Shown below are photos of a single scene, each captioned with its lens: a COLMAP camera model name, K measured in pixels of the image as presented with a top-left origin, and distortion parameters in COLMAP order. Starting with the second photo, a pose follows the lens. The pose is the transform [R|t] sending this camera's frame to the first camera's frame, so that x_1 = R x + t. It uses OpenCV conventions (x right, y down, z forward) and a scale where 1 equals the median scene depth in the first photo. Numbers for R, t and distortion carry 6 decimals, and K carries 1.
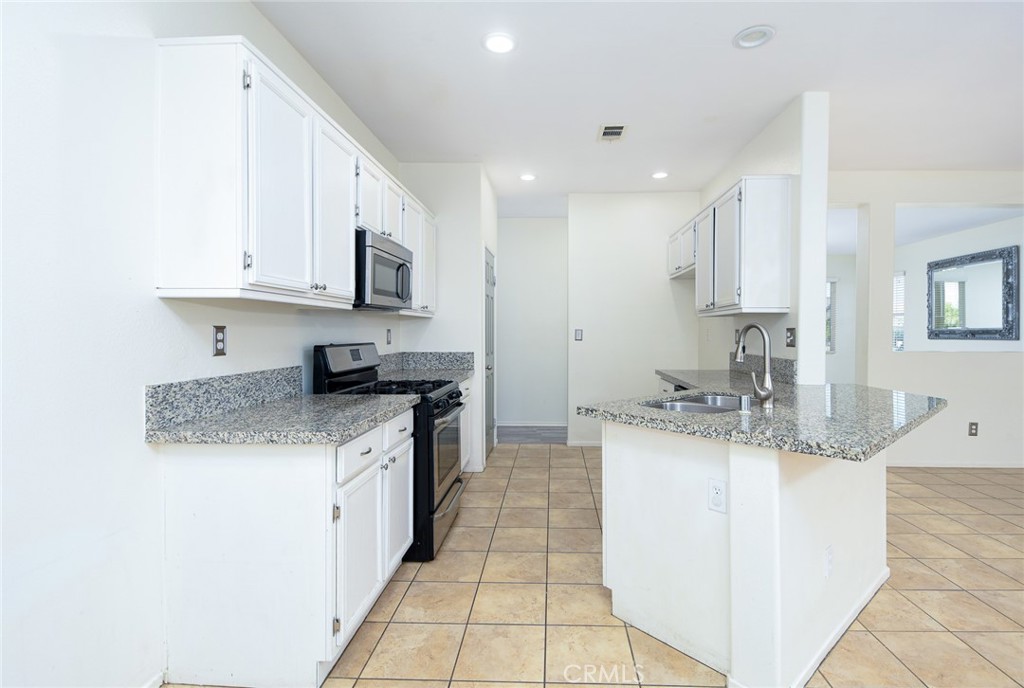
lens RADIAL K [[478.2, 0, 544.2], [0, 478.2, 333.9], [0, 0, 1]] dist [0.023119, -0.024043]
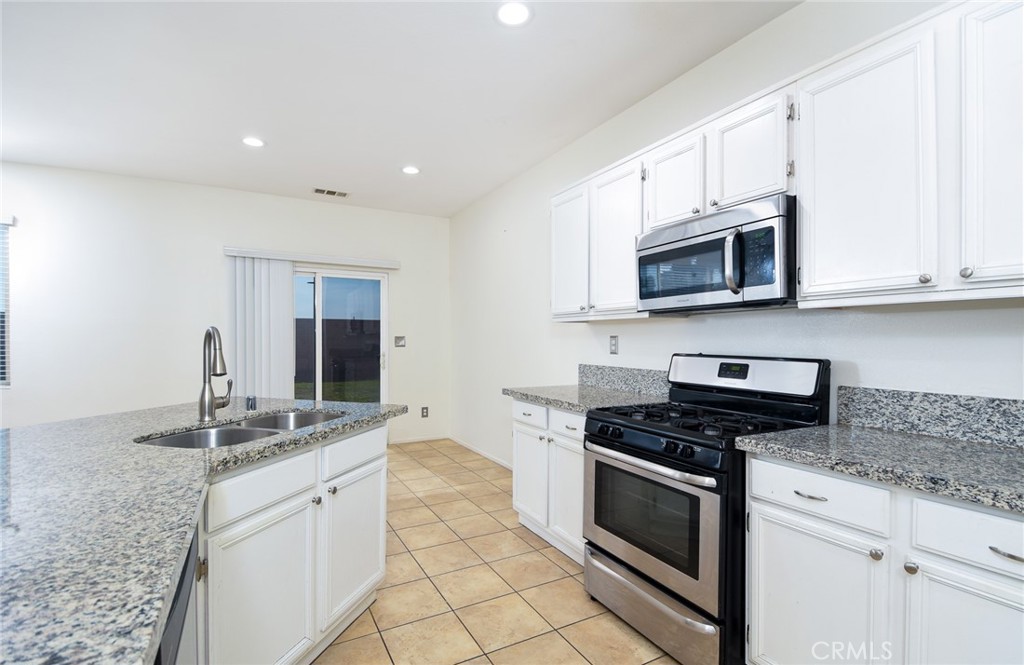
lens RADIAL K [[460.1, 0, 512.0], [0, 460.1, 332.5], [0, 0, 1]] dist [0.026344, -0.022934]
pose [[-0.860589, -0.007575, -0.509244, 0.272958], [-0.003966, 0.999959, -0.008173, -0.009741], [0.509285, -0.005014, -0.860583, 1.360374]]
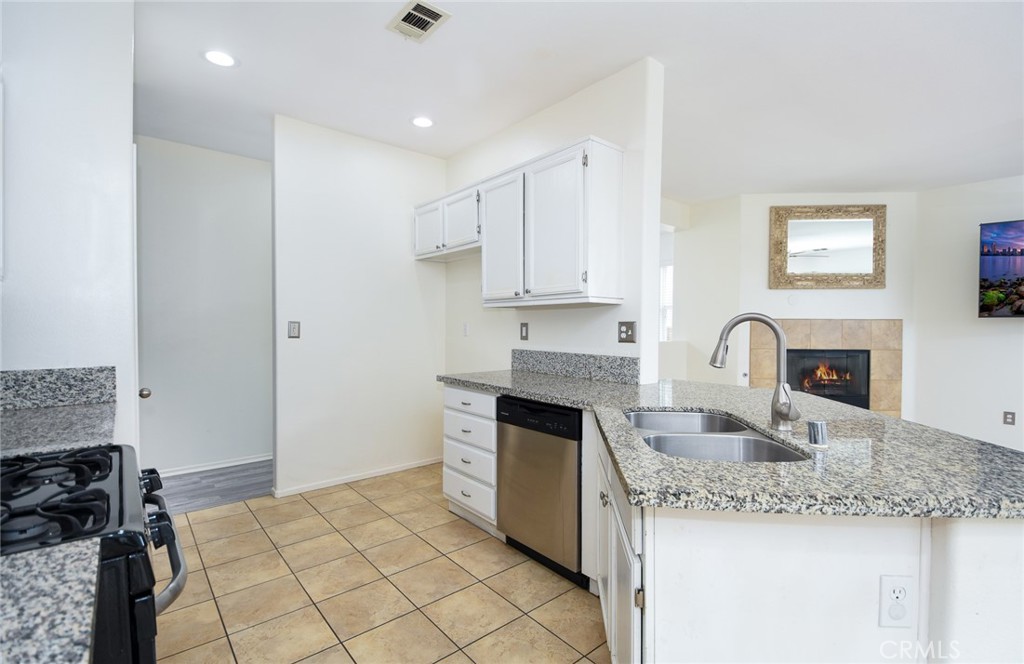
lens RADIAL K [[460.1, 0, 512.0], [0, 460.1, 332.0], [0, 0, 1]] dist [0.026344, -0.022934]
pose [[0.750261, -0.009201, 0.661078, -0.207778], [0.002005, 0.999930, 0.011642, -0.003342], [-0.661139, -0.007409, 0.750227, 0.493704]]
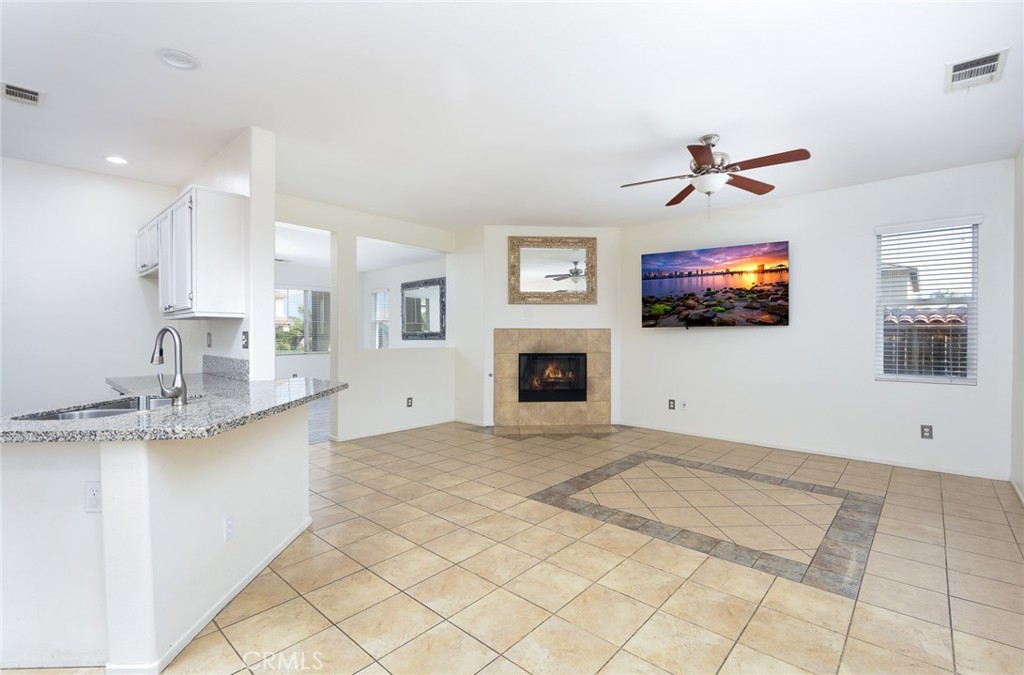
lens RADIAL K [[447.1, 0, 519.4], [0, 447.1, 340.0], [0, 0, 1]] dist [0.028851, -0.022317]
pose [[0.644043, -0.012423, 0.764889, 0.119496], [0.007116, 0.999922, 0.010248, 0.000842], [-0.764956, -0.001157, 0.644081, -0.165154]]
